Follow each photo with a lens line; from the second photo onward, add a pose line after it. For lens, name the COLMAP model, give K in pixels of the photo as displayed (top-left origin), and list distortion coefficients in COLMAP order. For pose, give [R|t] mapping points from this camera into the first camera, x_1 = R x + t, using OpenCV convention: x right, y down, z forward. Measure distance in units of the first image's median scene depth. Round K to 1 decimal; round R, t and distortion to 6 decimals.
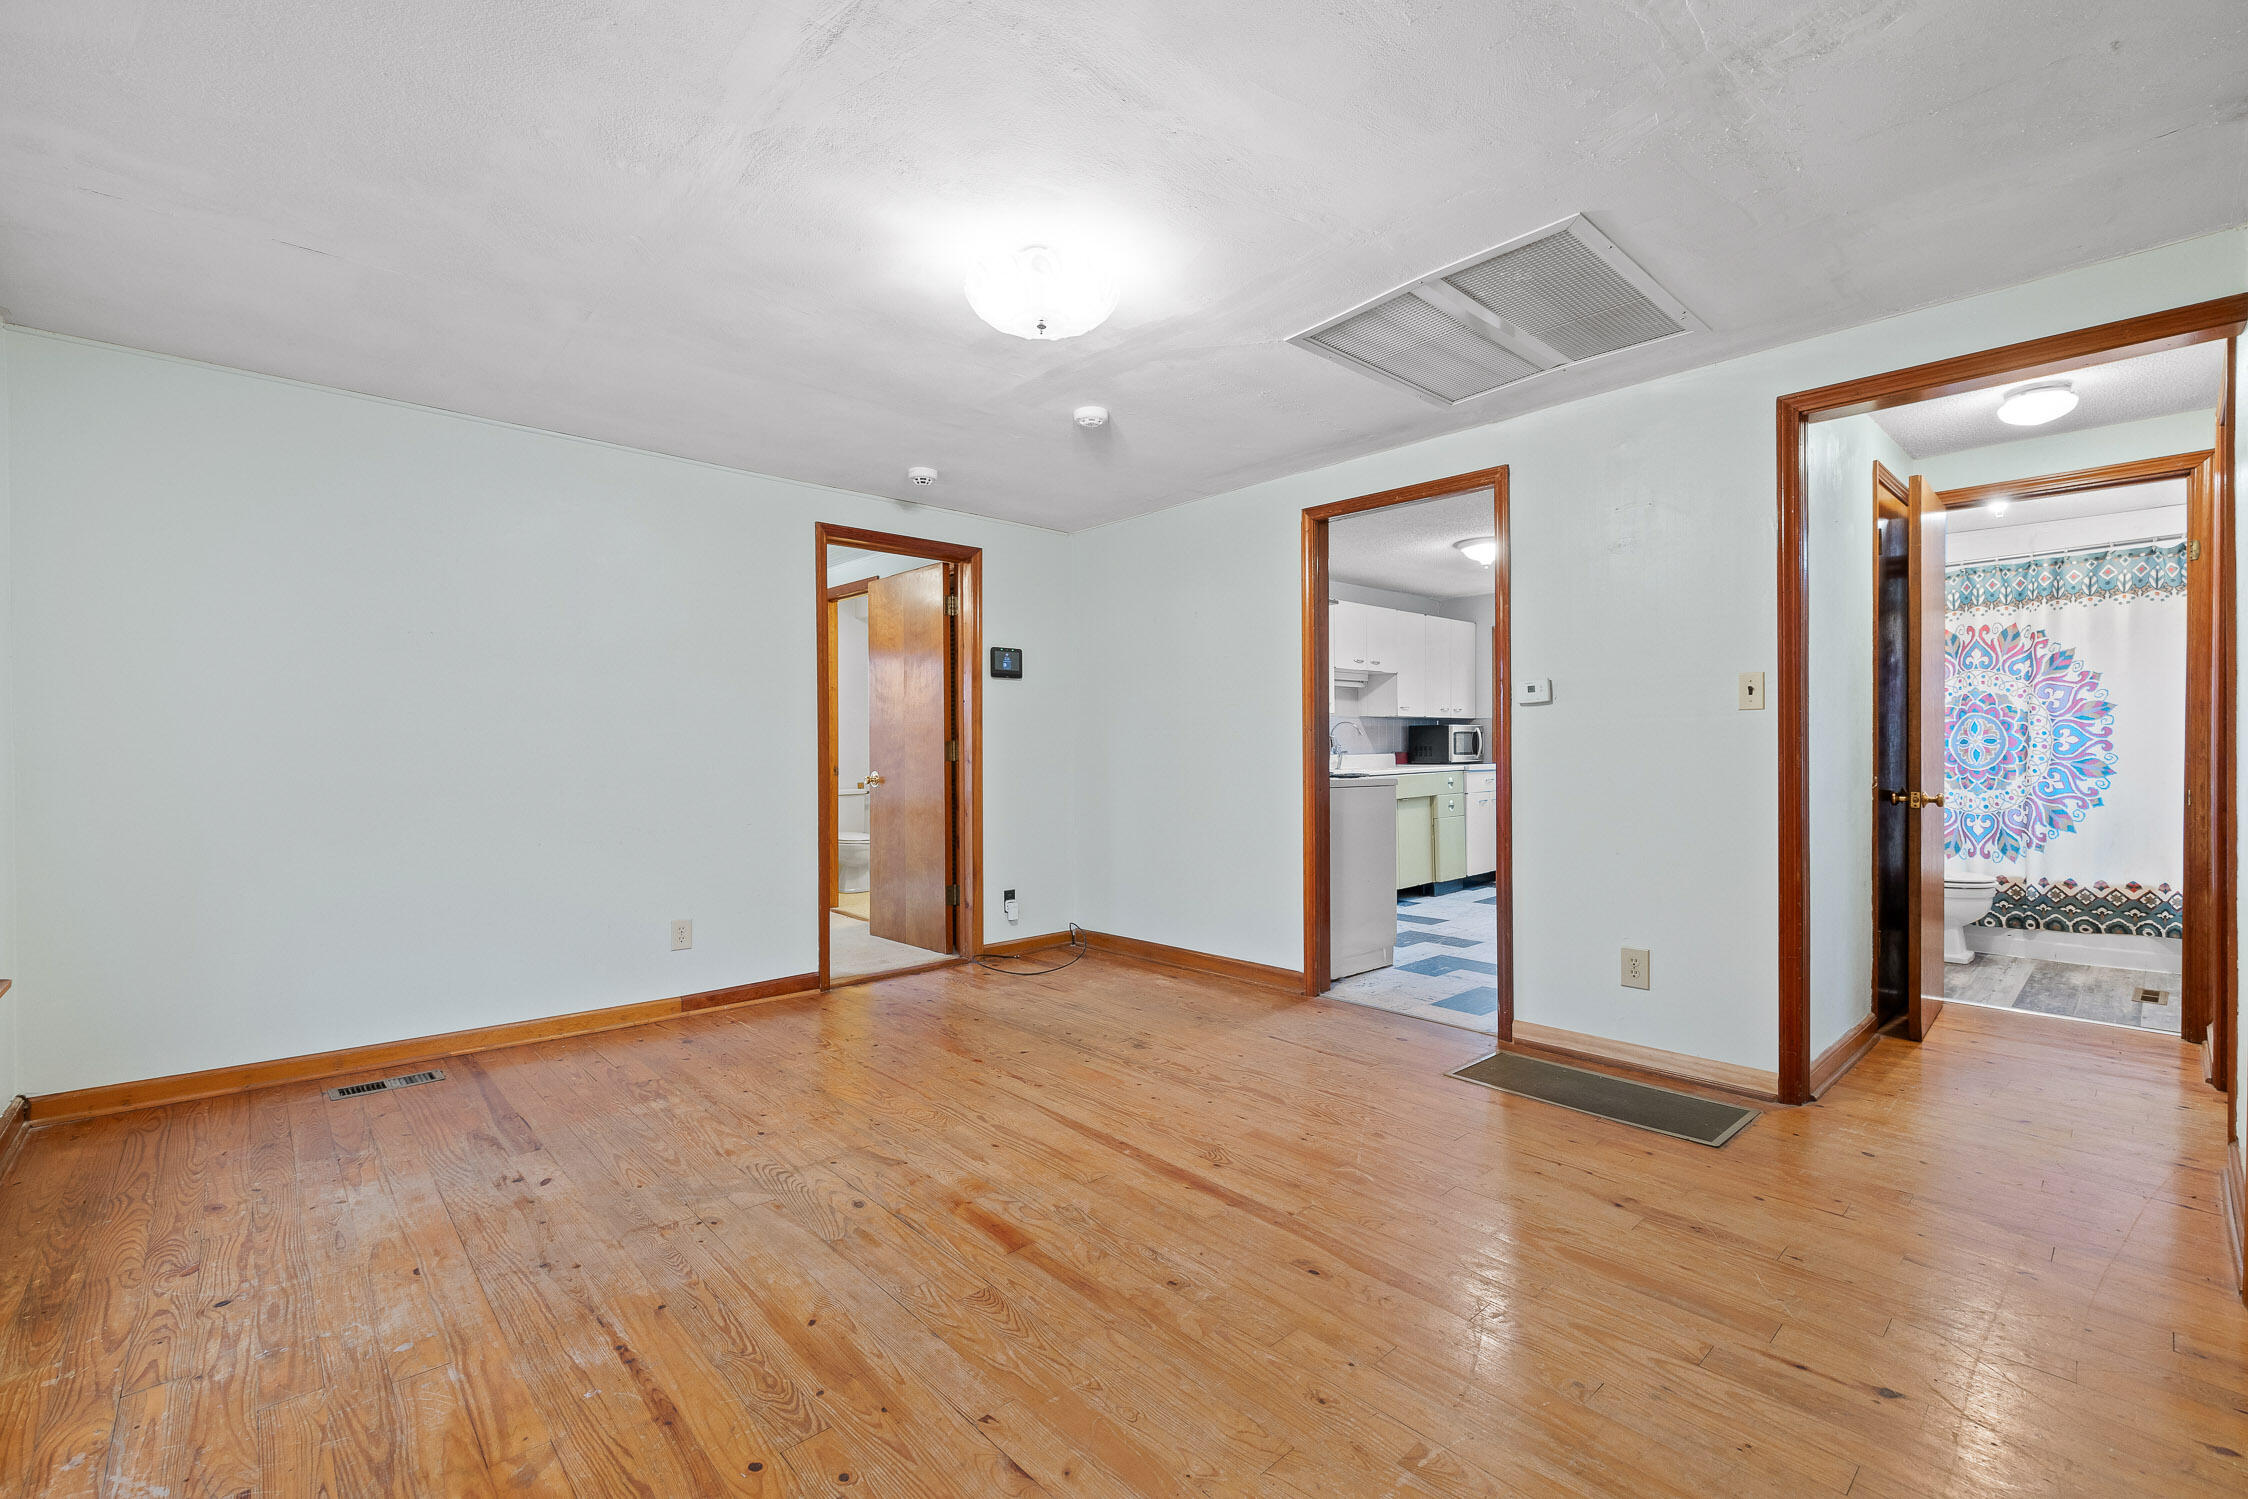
lens RADIAL K [[956.2, 0, 1124.2], [0, 956.2, 748.9], [0, 0, 1]] dist [0.000159, -0.000614]
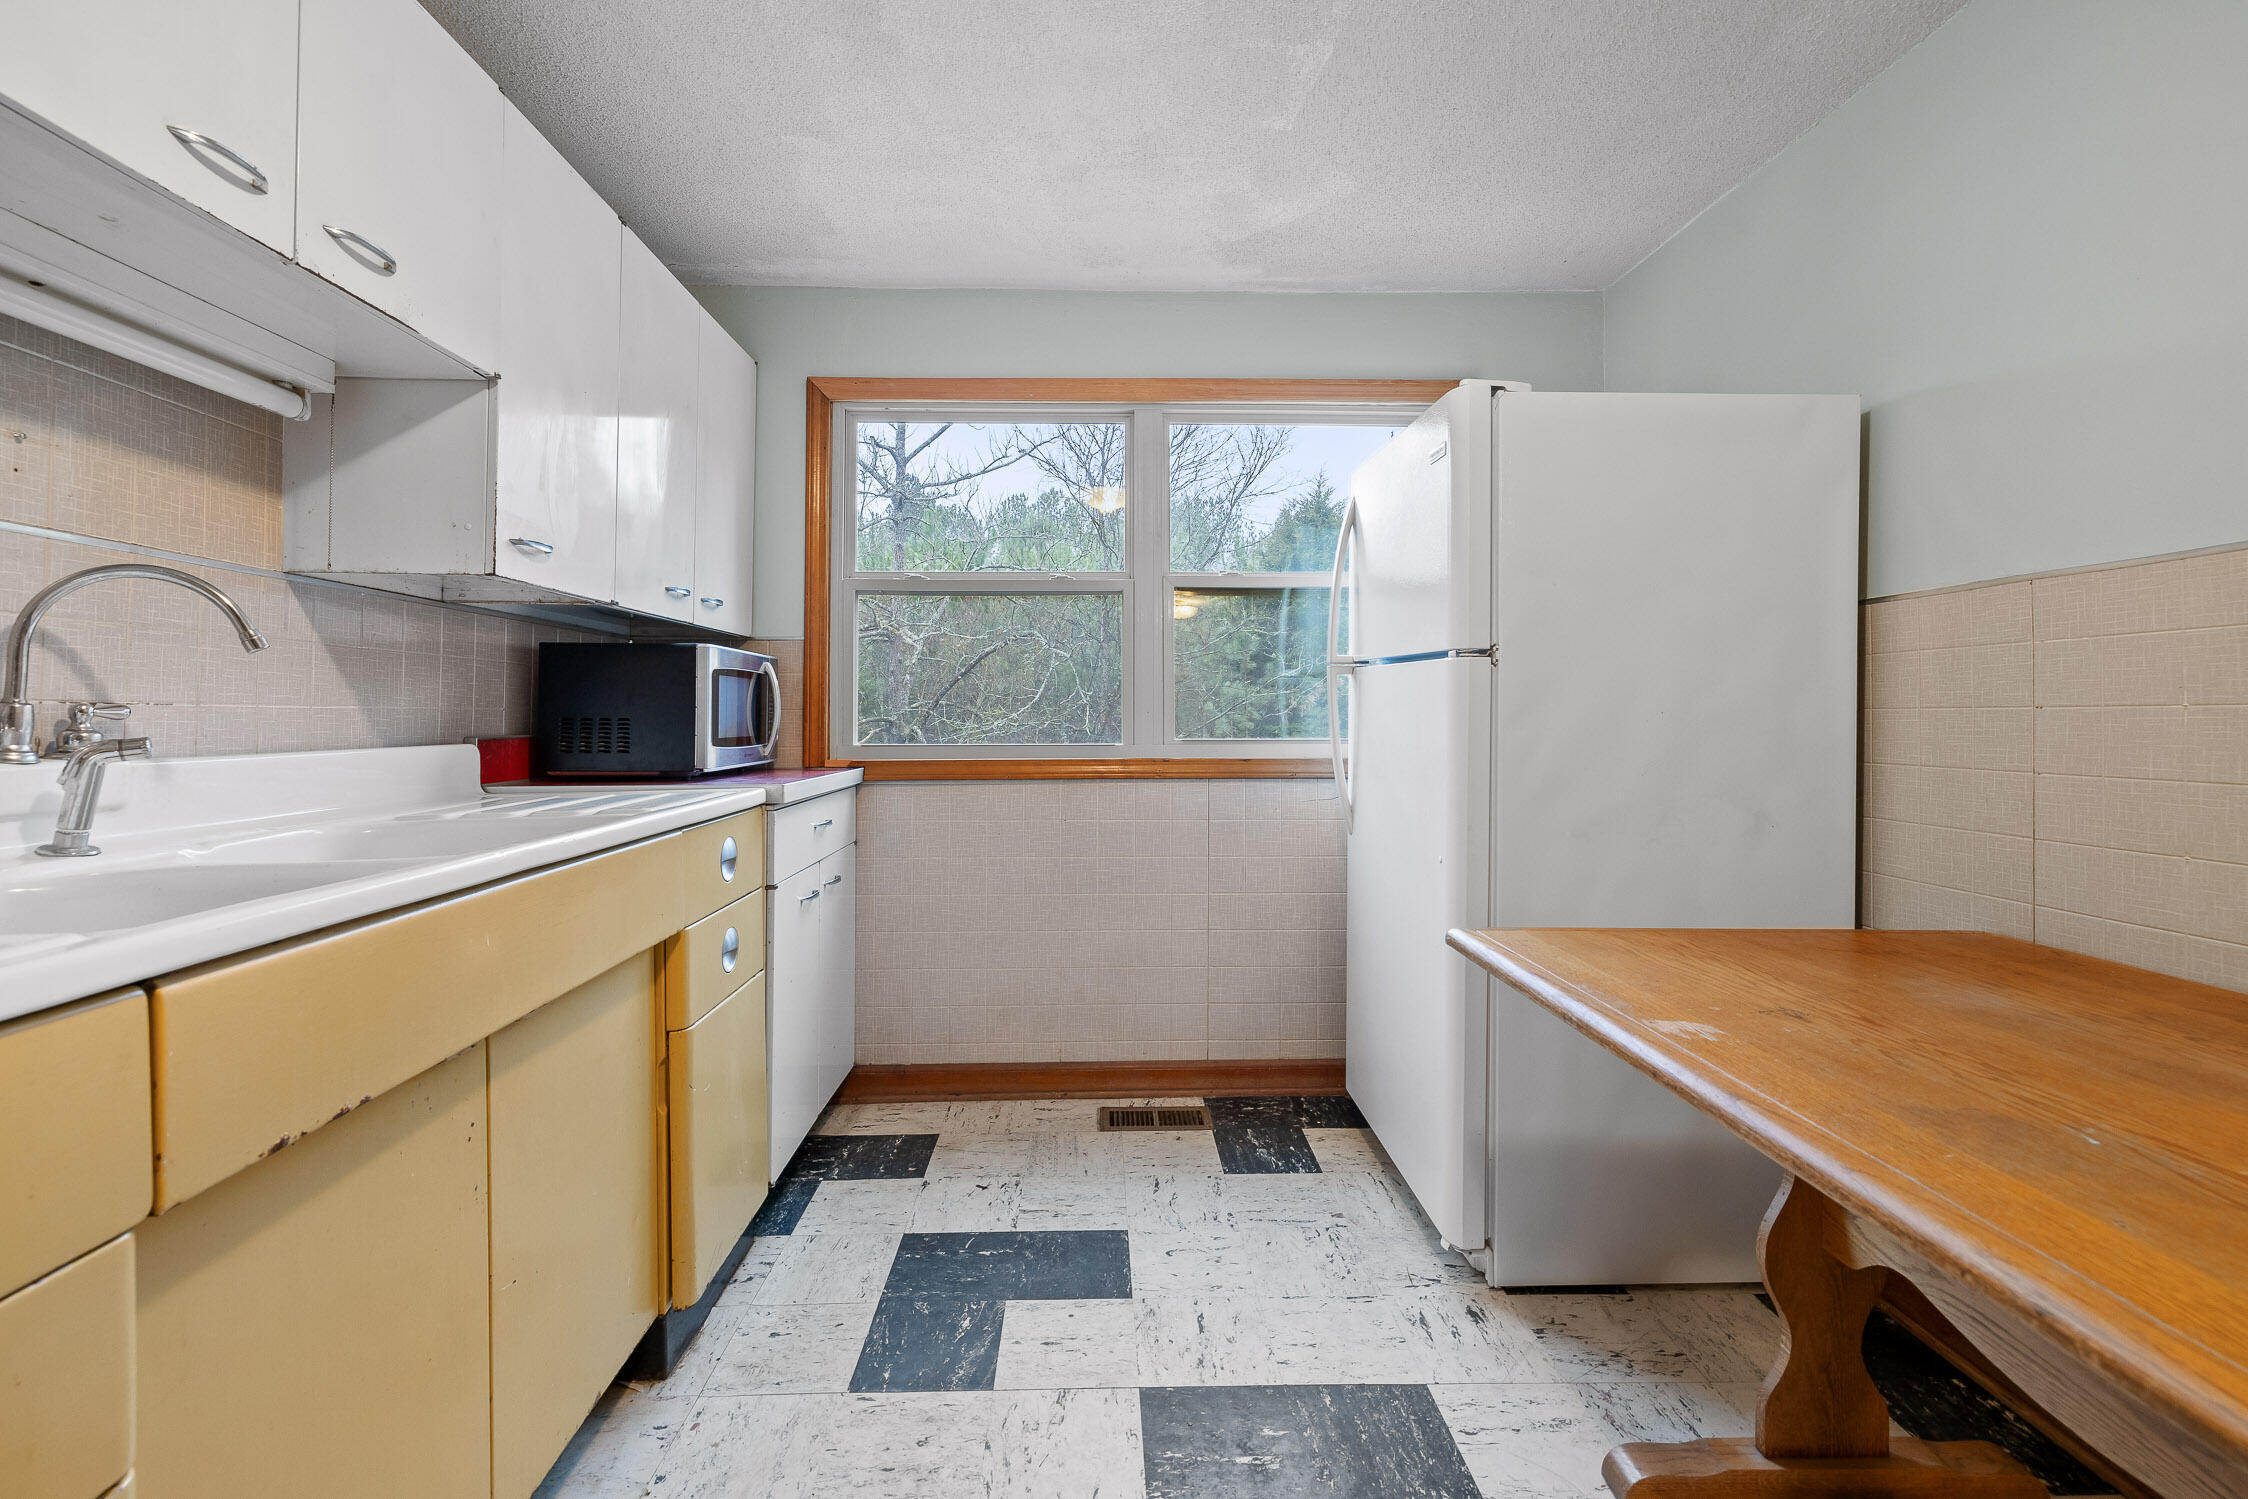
lens RADIAL K [[956.2, 0, 1120.3], [0, 956.2, 703.5], [0, 0, 1]] dist [0.000159, -0.000614]
pose [[0.652110, 0.018046, 0.757910, 0.515356], [-0.001429, 0.999744, -0.022575, -0.002100], [-0.758123, 0.013638, 0.651969, 1.800273]]
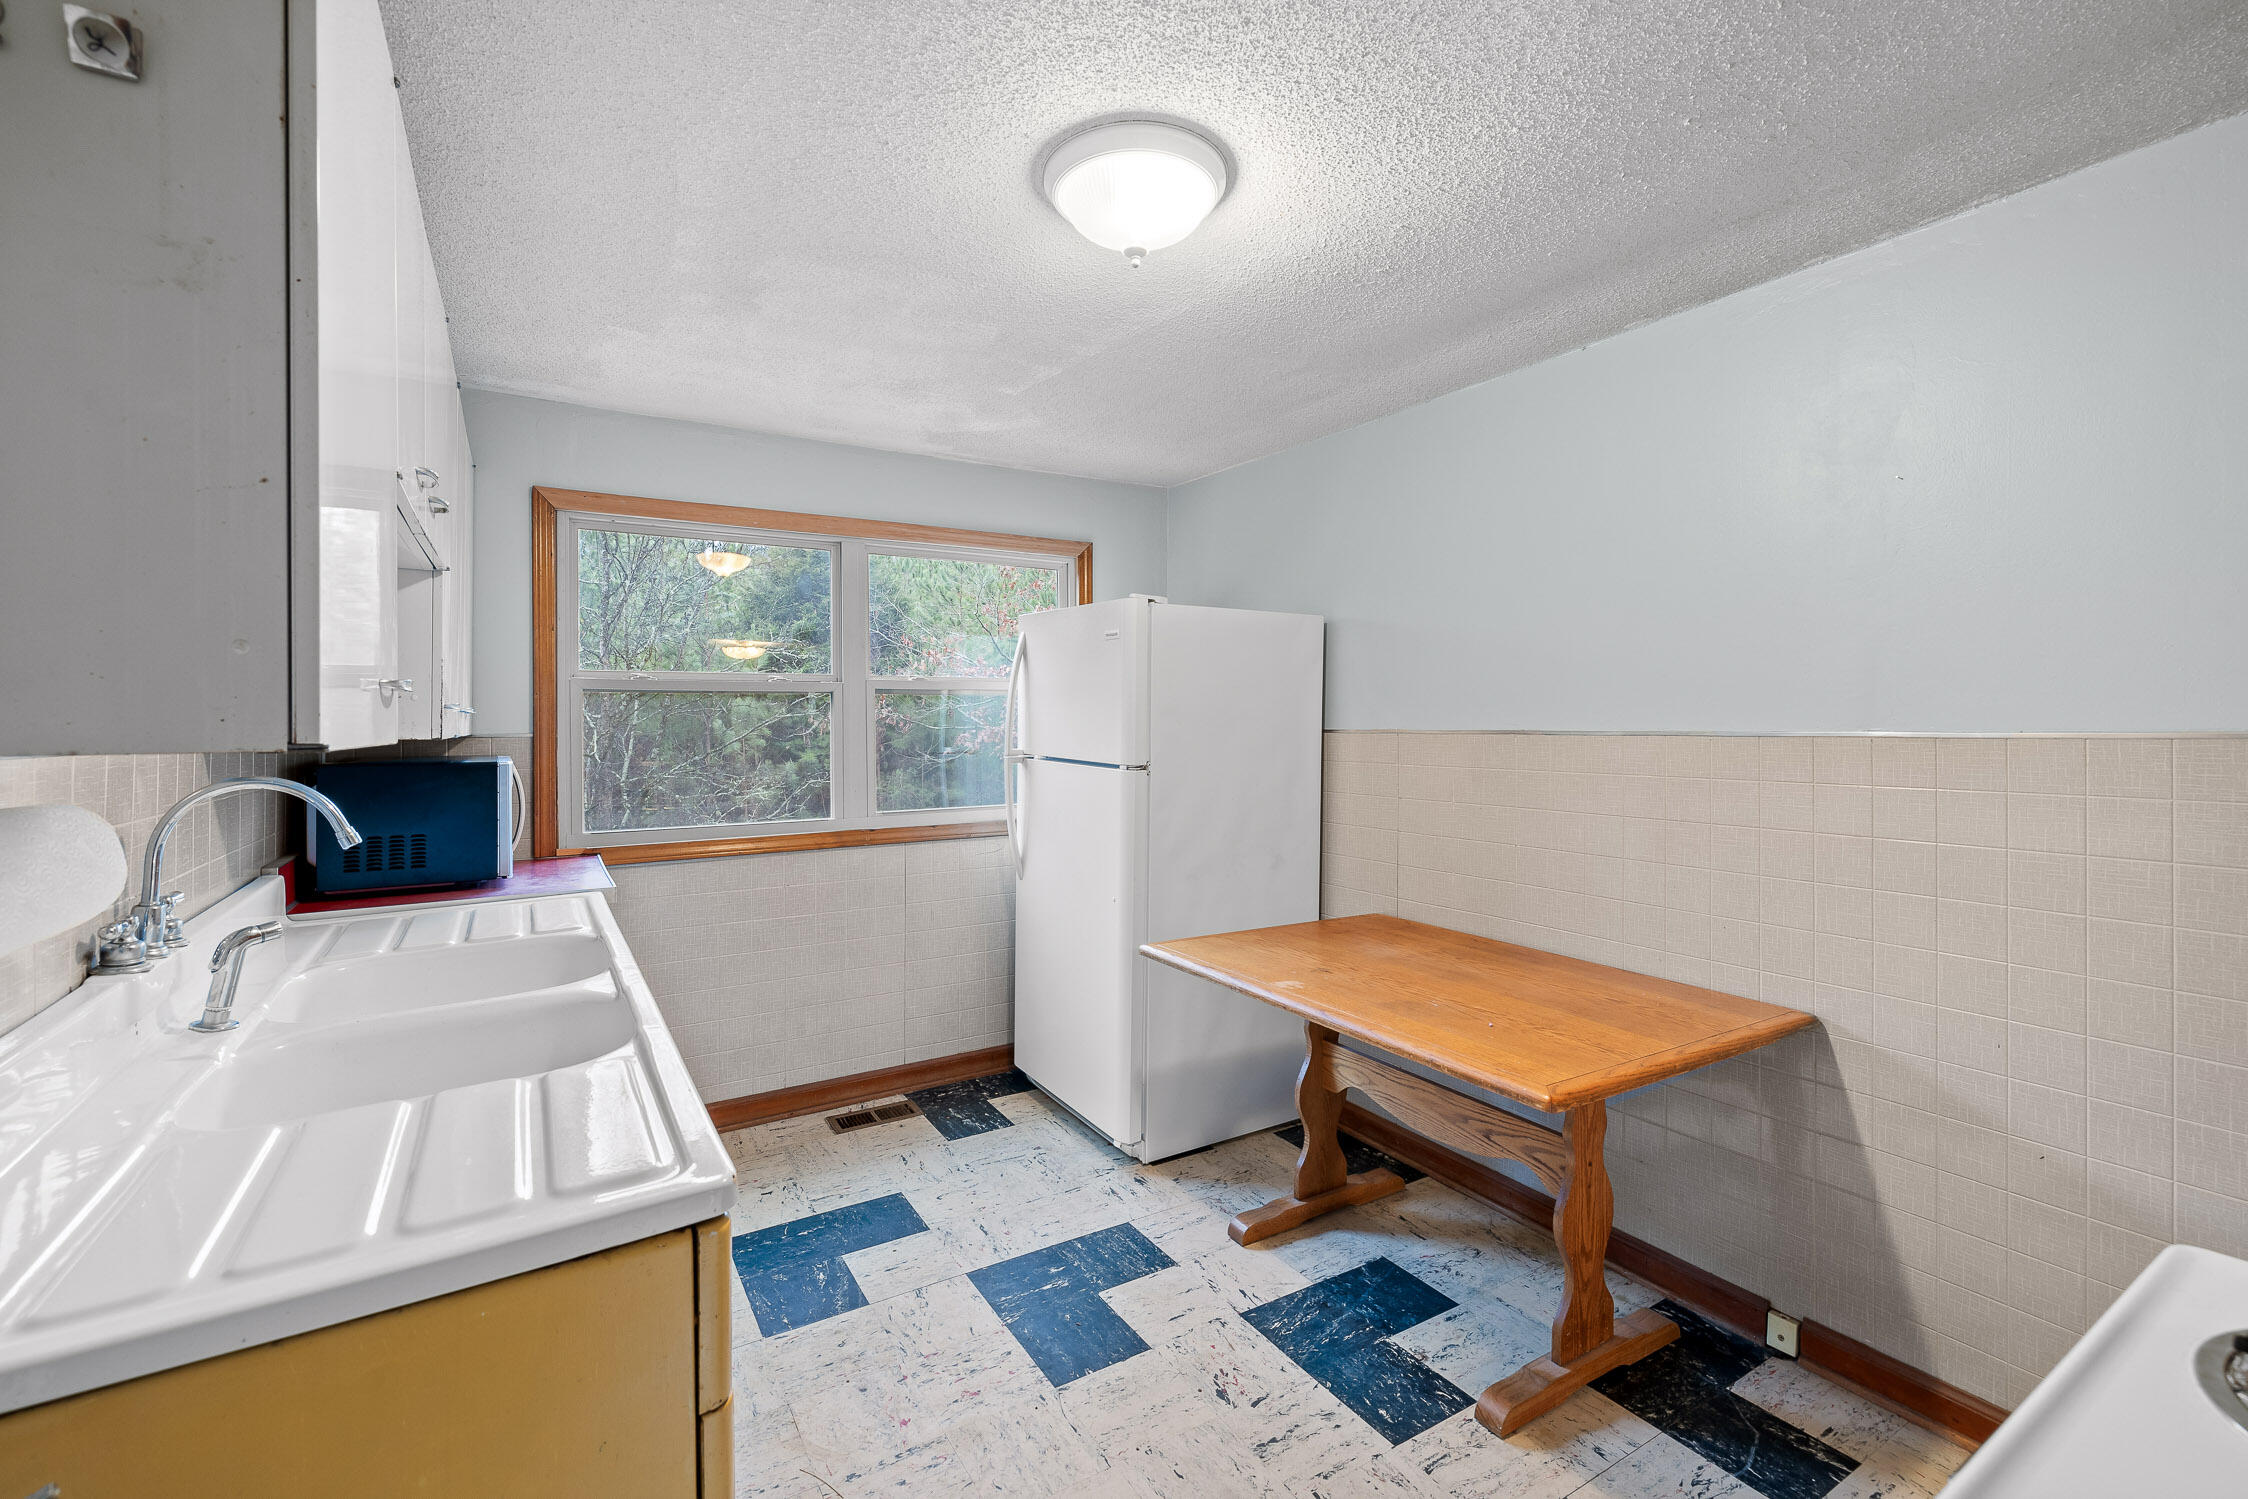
lens RADIAL K [[956.2, 0, 1121.0], [0, 956.2, 727.7], [0, 0, 1]] dist [0.000159, -0.000614]
pose [[0.184585, 0.001297, 0.982816, 0.172102], [0.005384, 0.999983, -0.002331, -0.087197], [-0.982802, 0.005722, 0.184575, 1.865181]]
